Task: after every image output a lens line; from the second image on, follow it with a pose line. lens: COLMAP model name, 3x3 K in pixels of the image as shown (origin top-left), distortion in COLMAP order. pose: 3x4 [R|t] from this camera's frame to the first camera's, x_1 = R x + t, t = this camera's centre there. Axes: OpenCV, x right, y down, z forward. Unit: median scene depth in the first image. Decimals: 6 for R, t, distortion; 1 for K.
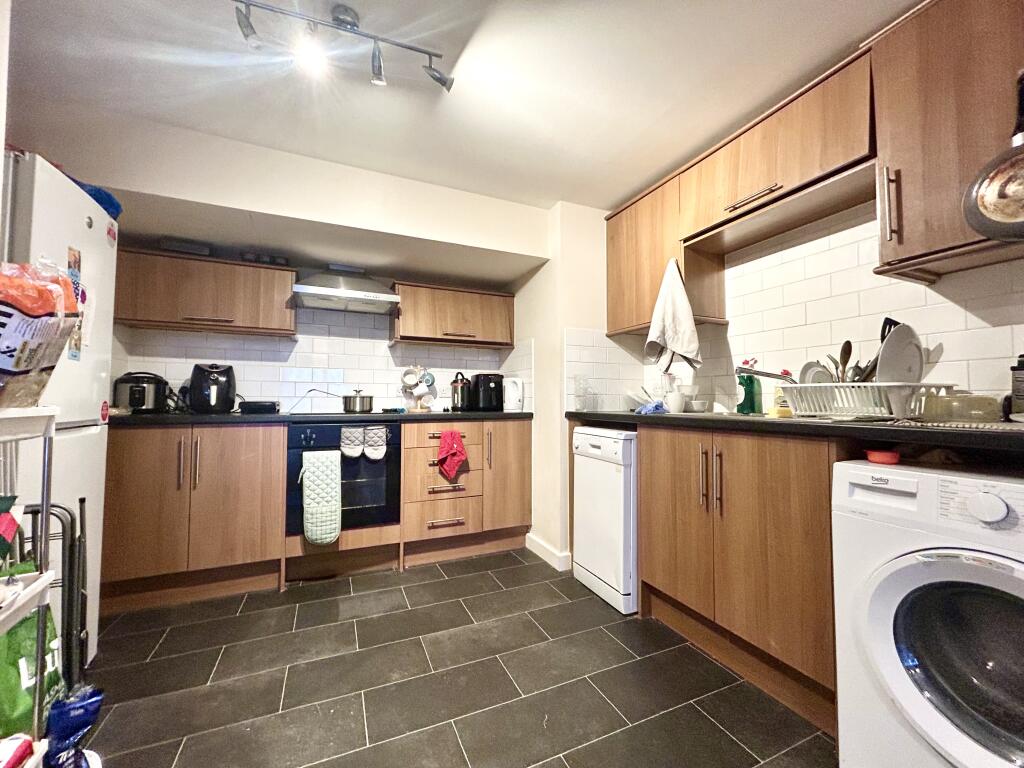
lens RADIAL K [[408.6, 0, 512.7], [0, 408.6, 384.9], [0, 0, 1]] dist [0.000647, -0.000004]
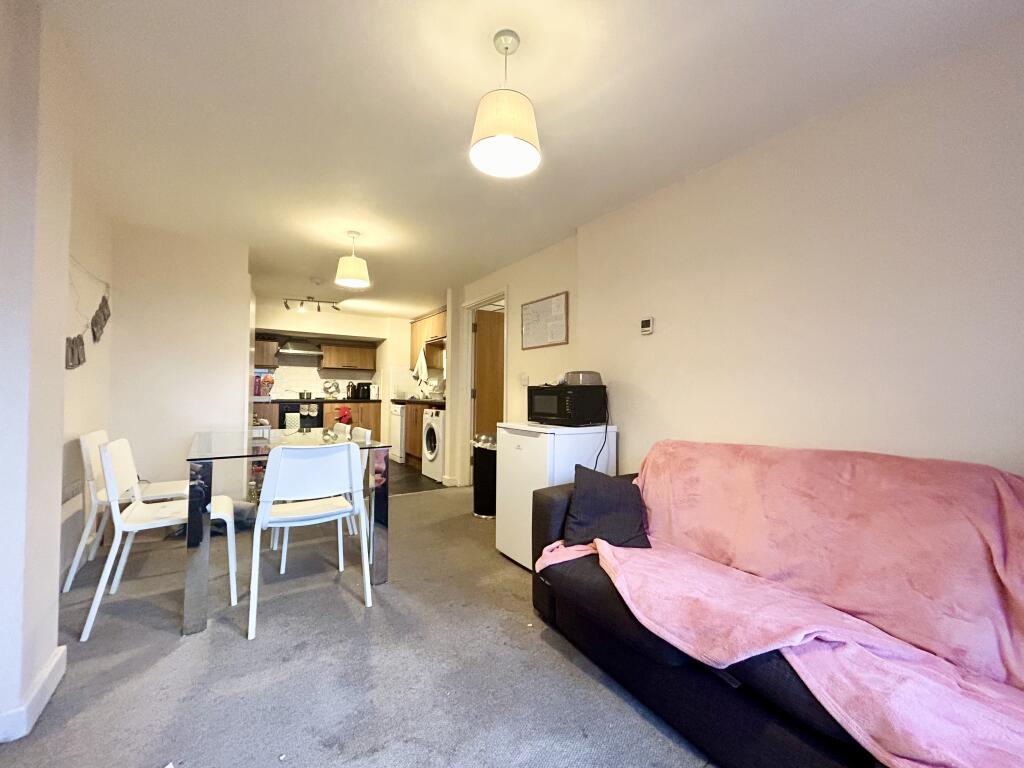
lens RADIAL K [[408.6, 0, 513.6], [0, 408.6, 387.1], [0, 0, 1]] dist [0.000647, -0.000004]
pose [[0.983650, 0.009778, 0.179824, 0.391808], [-0.013855, 0.999674, 0.021426, -0.070876], [-0.179556, -0.023567, 0.983465, -1.547914]]
